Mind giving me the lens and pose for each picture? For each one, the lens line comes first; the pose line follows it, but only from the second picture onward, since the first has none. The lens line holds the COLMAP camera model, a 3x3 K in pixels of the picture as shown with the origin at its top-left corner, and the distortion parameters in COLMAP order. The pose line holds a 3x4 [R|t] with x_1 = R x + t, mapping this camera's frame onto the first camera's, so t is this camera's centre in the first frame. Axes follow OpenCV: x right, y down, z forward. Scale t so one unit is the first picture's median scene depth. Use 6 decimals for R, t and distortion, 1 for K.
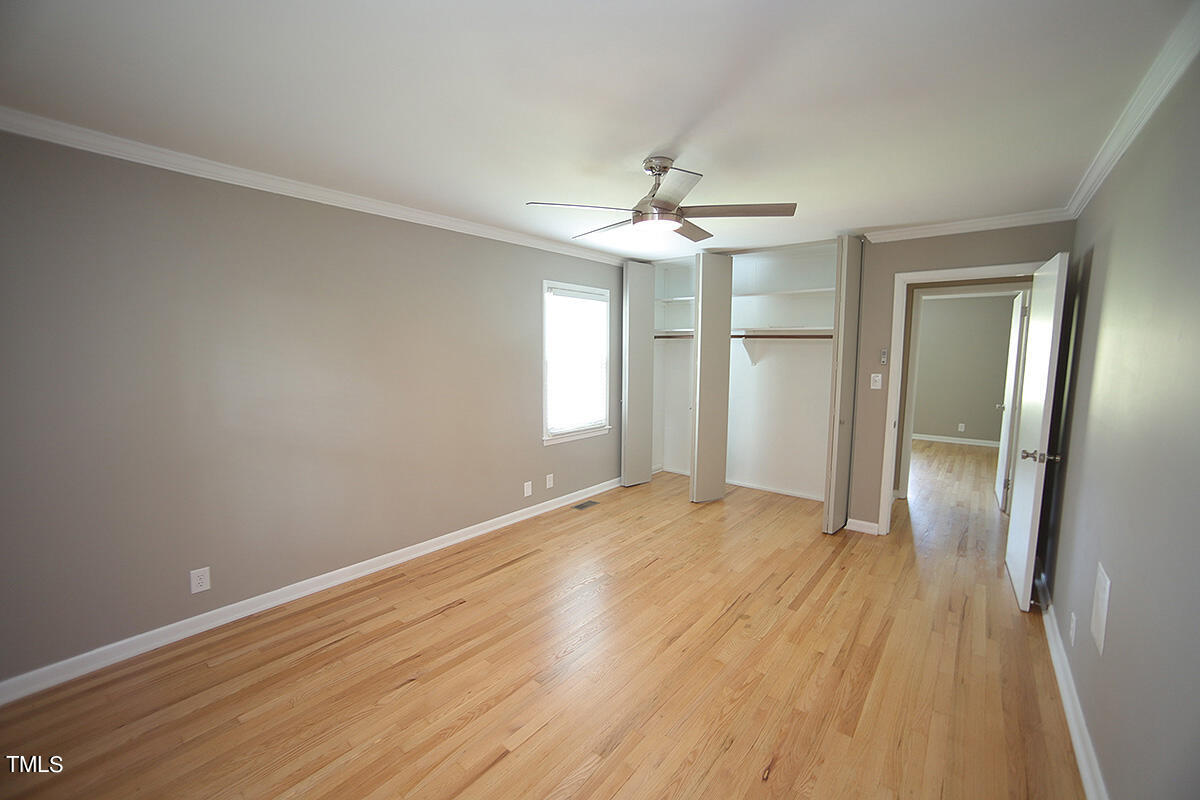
lens RADIAL K [[488.2, 0, 600.0], [0, 488.2, 400.0], [0, 0, 1]] dist [-0.059572, 0.035563]
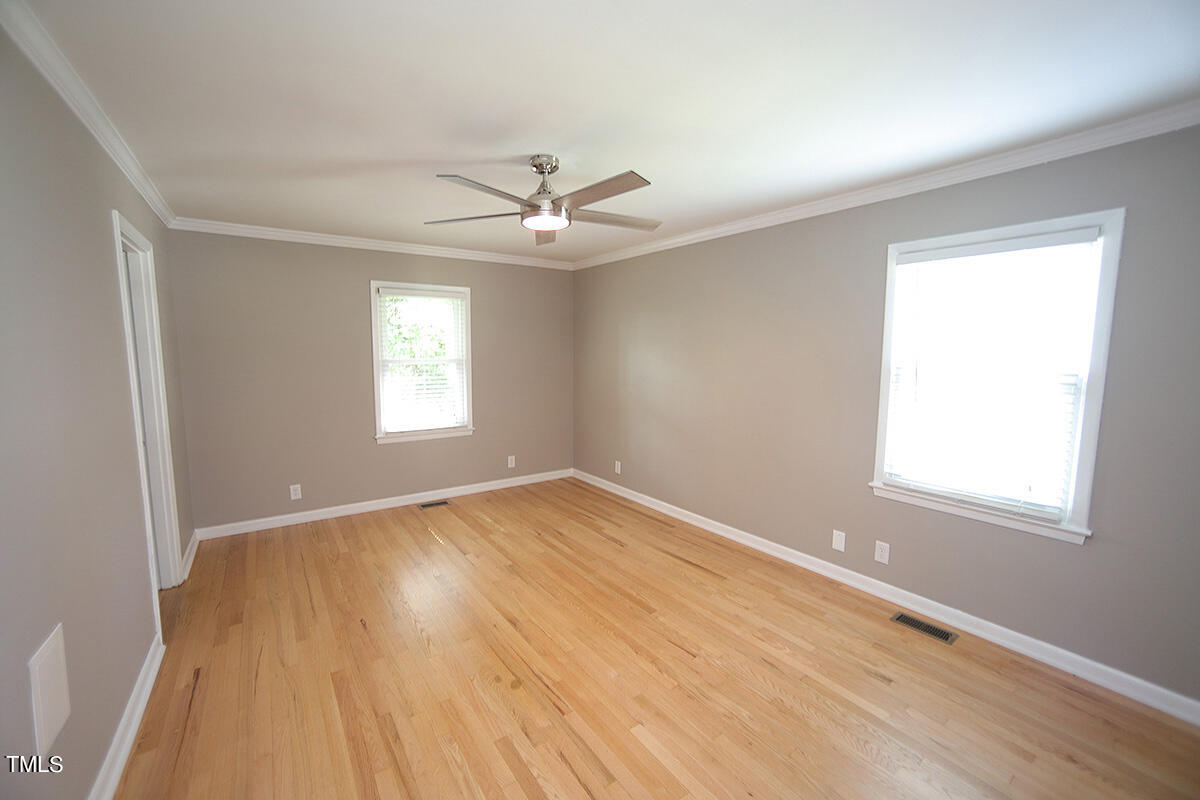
lens RADIAL K [[488.2, 0, 600.0], [0, 488.2, 400.0], [0, 0, 1]] dist [-0.059572, 0.035563]
pose [[-0.268582, 0.091500, -0.958901, 1.008369], [-0.103195, 0.987016, 0.123087, -0.126918], [0.957713, 0.132013, -0.255652, 1.311929]]
